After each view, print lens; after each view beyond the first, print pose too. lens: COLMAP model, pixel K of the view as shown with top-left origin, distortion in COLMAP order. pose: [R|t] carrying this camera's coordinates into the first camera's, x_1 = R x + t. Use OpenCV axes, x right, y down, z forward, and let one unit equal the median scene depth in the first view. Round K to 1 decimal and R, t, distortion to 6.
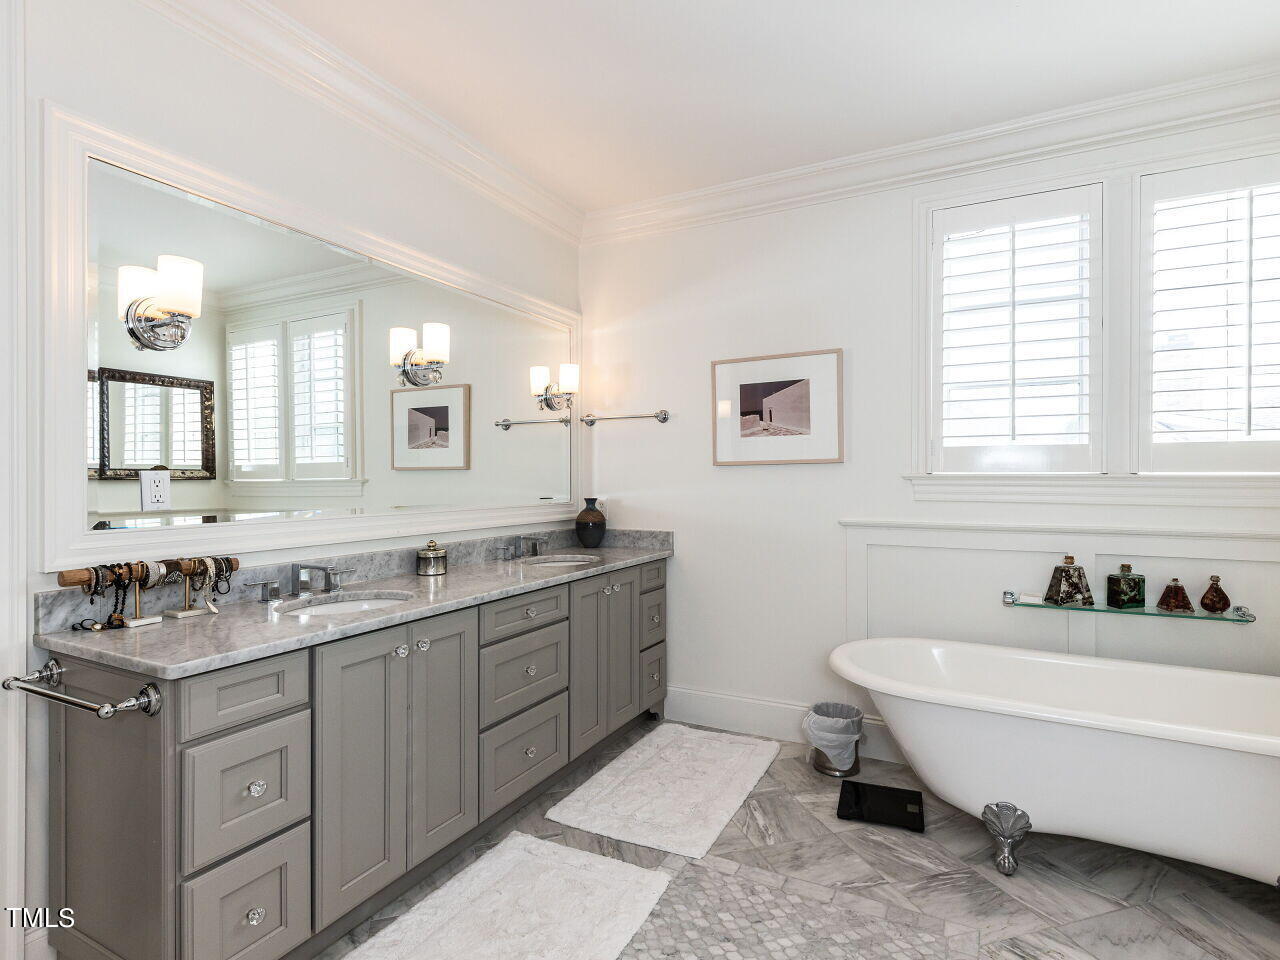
lens RADIAL K [[667.2, 0, 640.9], [0, 667.2, 471.3], [0, 0, 1]] dist [-0.000638, 0.000432]
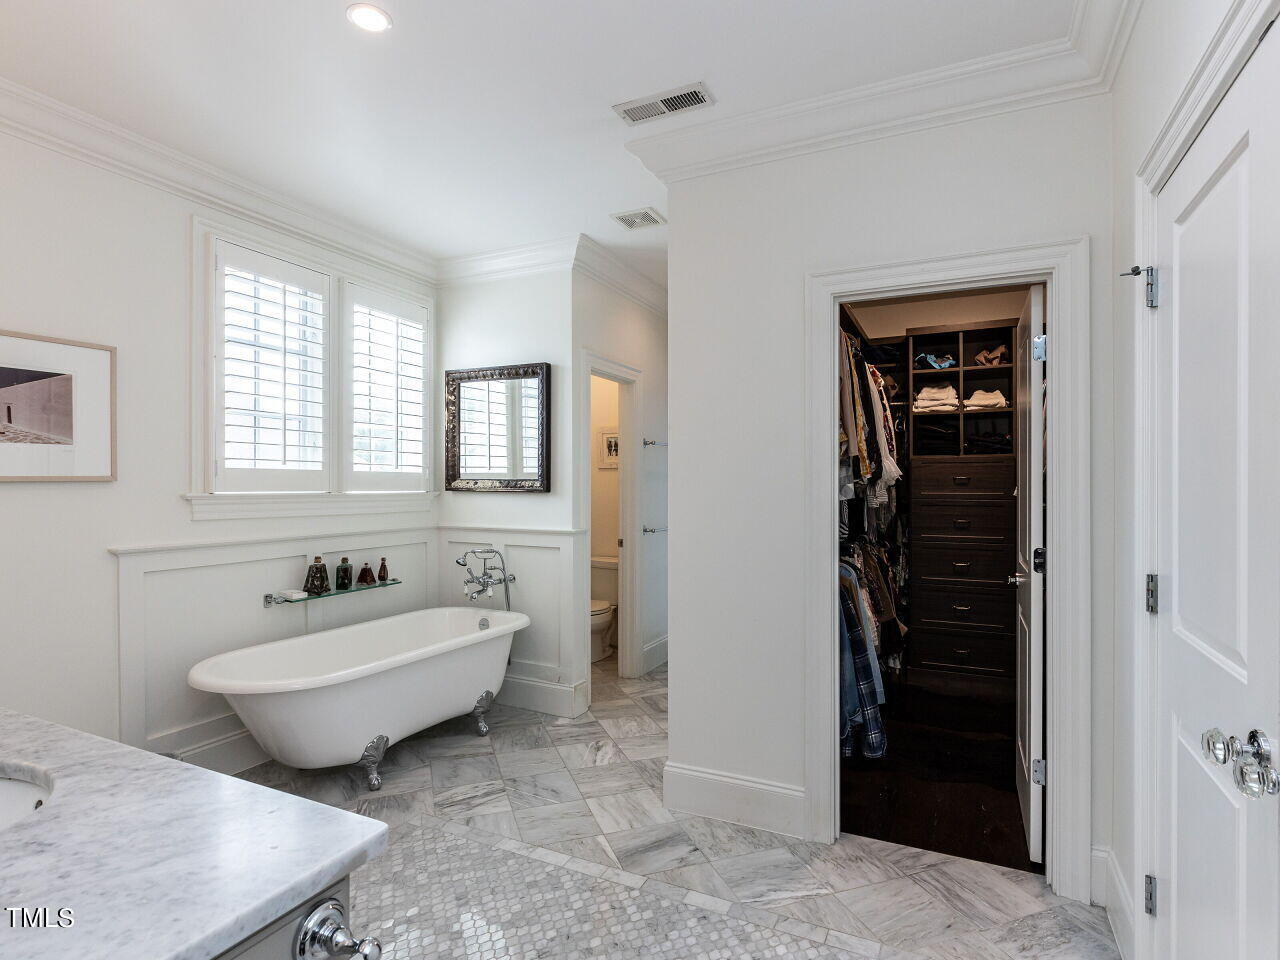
lens RADIAL K [[679.1, 0, 640.1], [0, 679.1, 486.3], [0, 0, 1]] dist [-0.002275, -0.000392]
pose [[-0.030462, 0.008037, 0.999504, -0.715169], [0.006166, 0.999950, -0.007853, 0.006035], [-0.999517, 0.005923, -0.030510, 0.431591]]
